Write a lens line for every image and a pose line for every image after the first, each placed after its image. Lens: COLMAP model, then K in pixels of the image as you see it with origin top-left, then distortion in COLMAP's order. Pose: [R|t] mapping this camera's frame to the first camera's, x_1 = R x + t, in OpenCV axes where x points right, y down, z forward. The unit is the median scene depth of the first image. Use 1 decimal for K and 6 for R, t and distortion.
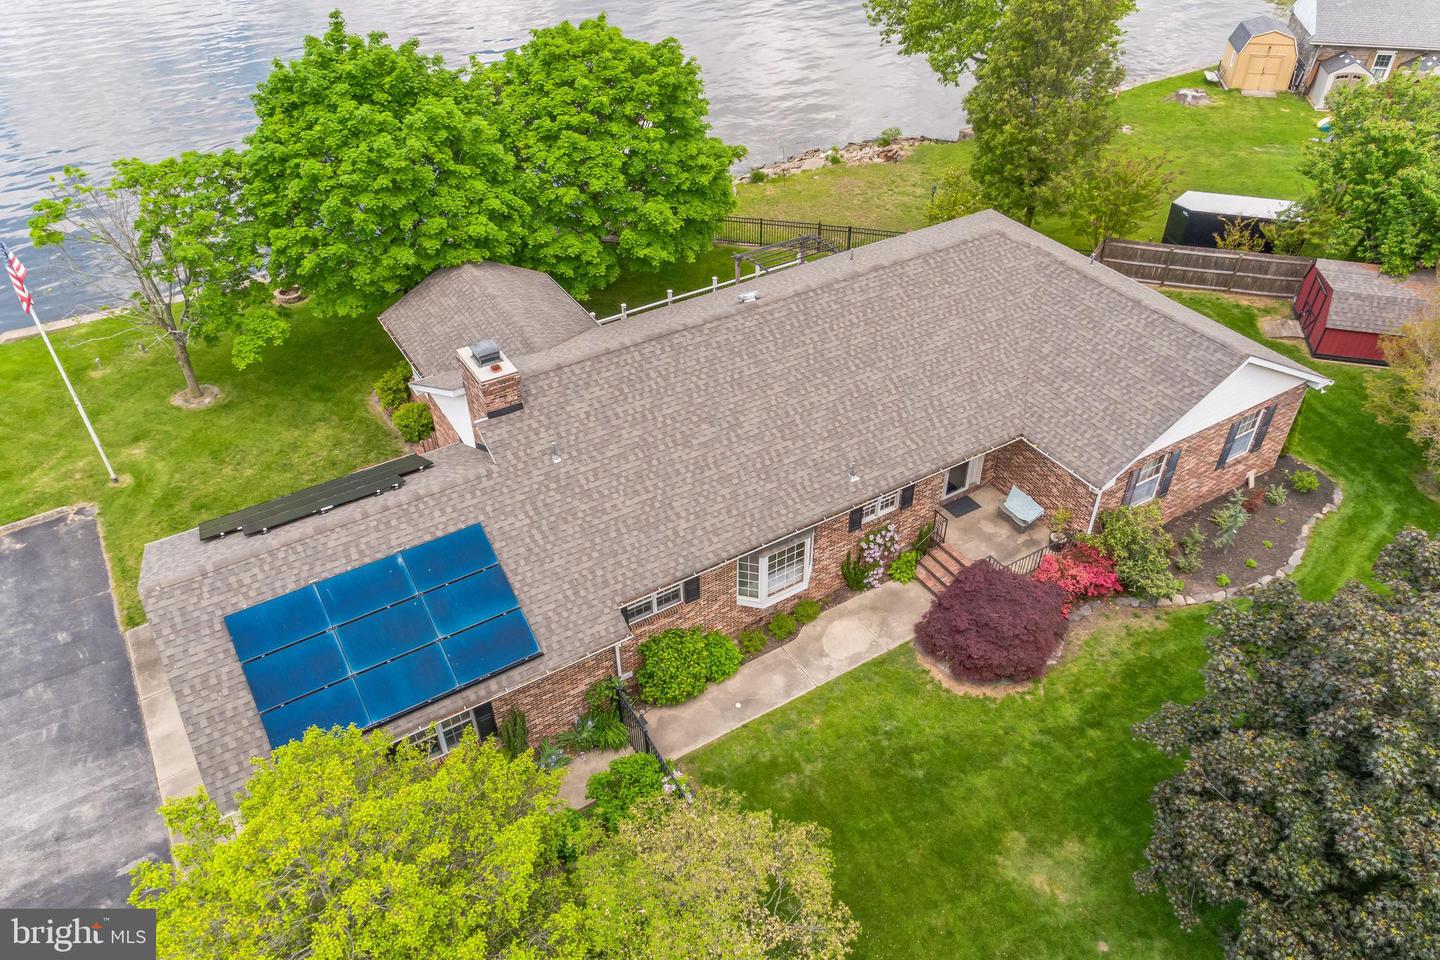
lens RADIAL K [[1046.6, 0, 720.0], [0, 1046.6, 480.0], [0, 0, 1]] dist [0.001500, -0.000067]
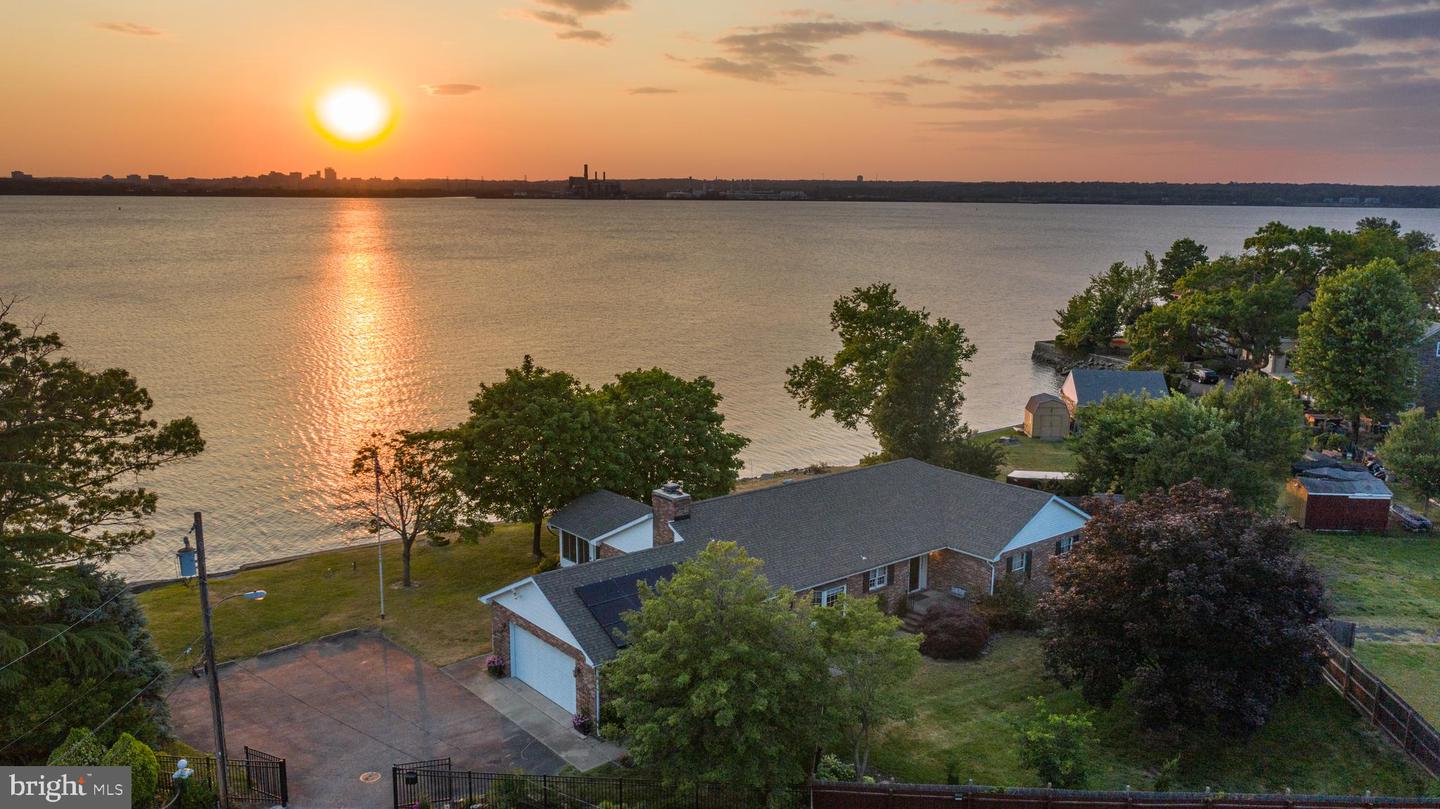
lens RADIAL K [[1135.4, 0, 720.0], [0, 1135.4, 404.5], [0, 0, 1]] dist [0.010243, 0.002633]
pose [[0.989100, -0.005119, 0.147158, -0.327894], [0.072906, 0.885320, -0.459231, 0.520337], [-0.127931, 0.464954, 0.876043, -0.665346]]
